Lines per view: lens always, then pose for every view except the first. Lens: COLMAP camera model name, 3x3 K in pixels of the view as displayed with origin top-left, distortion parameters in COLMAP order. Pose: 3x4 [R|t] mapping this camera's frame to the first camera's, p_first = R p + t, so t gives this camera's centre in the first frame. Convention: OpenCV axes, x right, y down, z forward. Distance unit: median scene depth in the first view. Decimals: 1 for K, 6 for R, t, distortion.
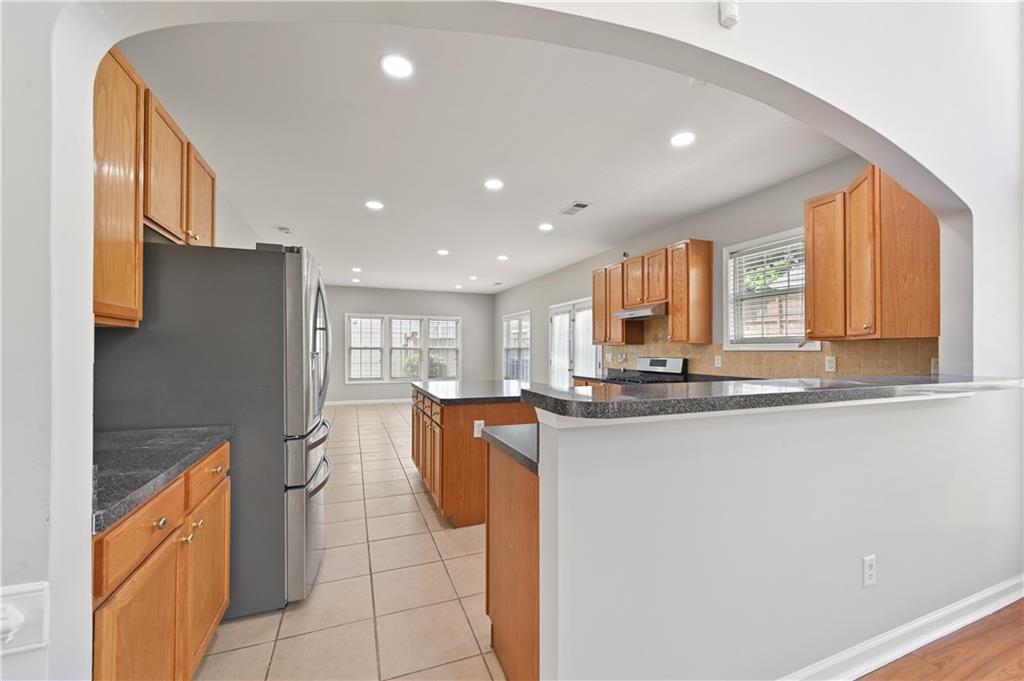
lens RADIAL K [[408.9, 0, 518.7], [0, 408.9, 345.9], [0, 0, 1]] dist [0.002388, -0.001297]
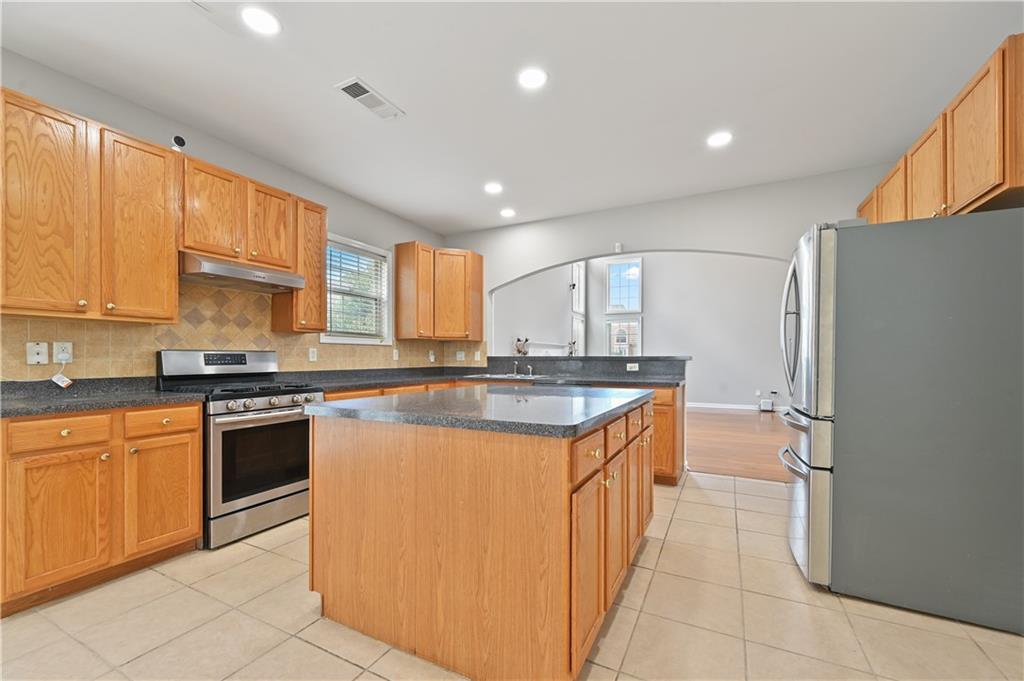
lens RADIAL K [[408.9, 0, 504.6], [0, 408.9, 360.1], [0, 0, 1]] dist [0.002388, -0.001297]
pose [[-0.634338, -0.004144, 0.773045, -0.368510], [-0.006748, 0.999977, -0.000176, 0.037469], [-0.773026, -0.005328, -0.634352, 1.001559]]
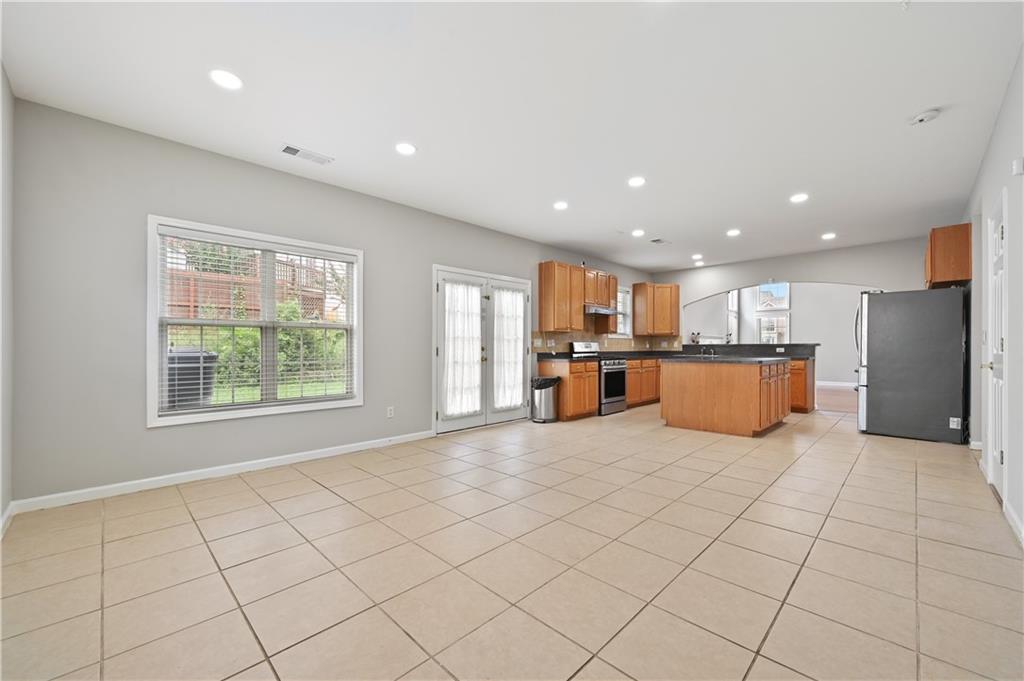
lens RADIAL K [[408.9, 0, 510.7], [0, 408.9, 347.7], [0, 0, 1]] dist [0.002388, -0.001297]
pose [[-0.393349, 0.001838, 0.919388, -0.845883], [-0.004873, 0.999980, -0.004084, 0.052717], [-0.919376, -0.006087, -0.393332, 1.716316]]
